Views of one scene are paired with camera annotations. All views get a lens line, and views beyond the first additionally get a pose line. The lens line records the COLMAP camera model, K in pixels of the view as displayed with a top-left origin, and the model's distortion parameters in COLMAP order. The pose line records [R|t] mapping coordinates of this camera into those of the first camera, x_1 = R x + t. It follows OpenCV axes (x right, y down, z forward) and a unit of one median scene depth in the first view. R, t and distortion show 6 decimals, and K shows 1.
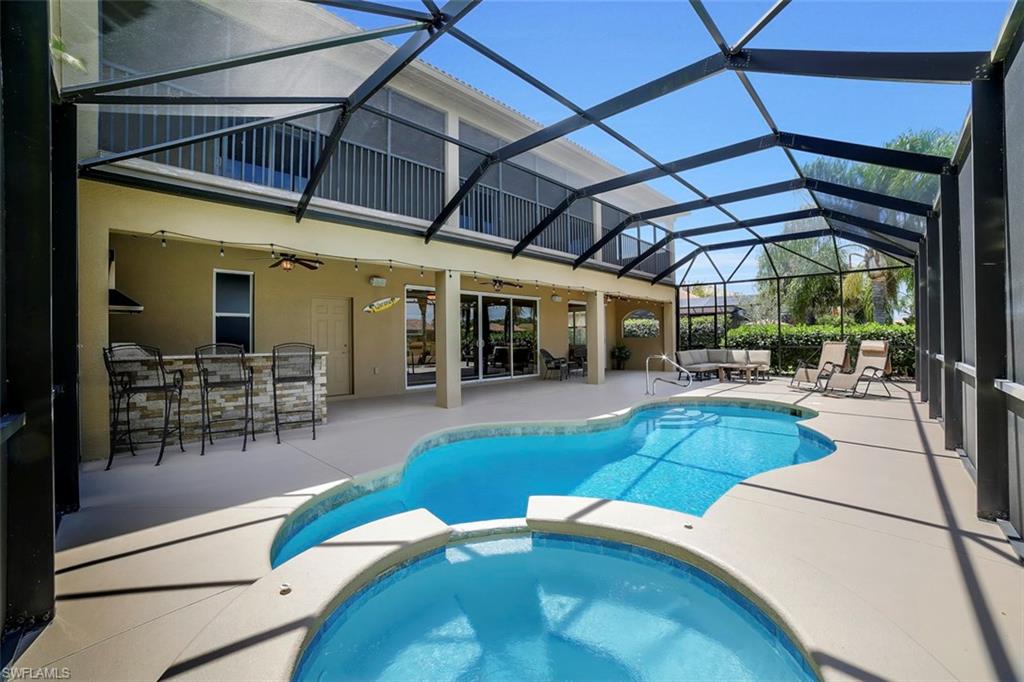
lens RADIAL K [[422.6, 0, 511.0], [0, 422.6, 336.8], [0, 0, 1]] dist [-0.111622, 0.037827]
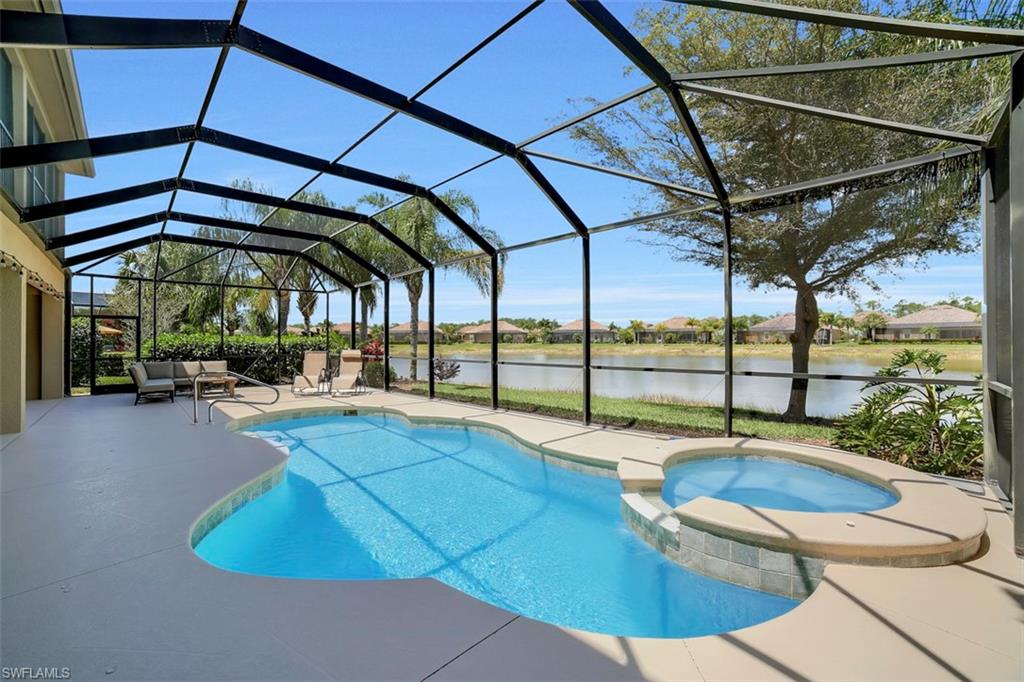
lens RADIAL K [[422.6, 0, 511.0], [0, 422.6, 336.8], [0, 0, 1]] dist [-0.111622, 0.037827]
pose [[0.064421, 0.022691, 0.997665, -0.292685], [0.003563, 0.999730, -0.022968, 0.001597], [-0.997916, 0.005034, 0.064323, 0.310504]]
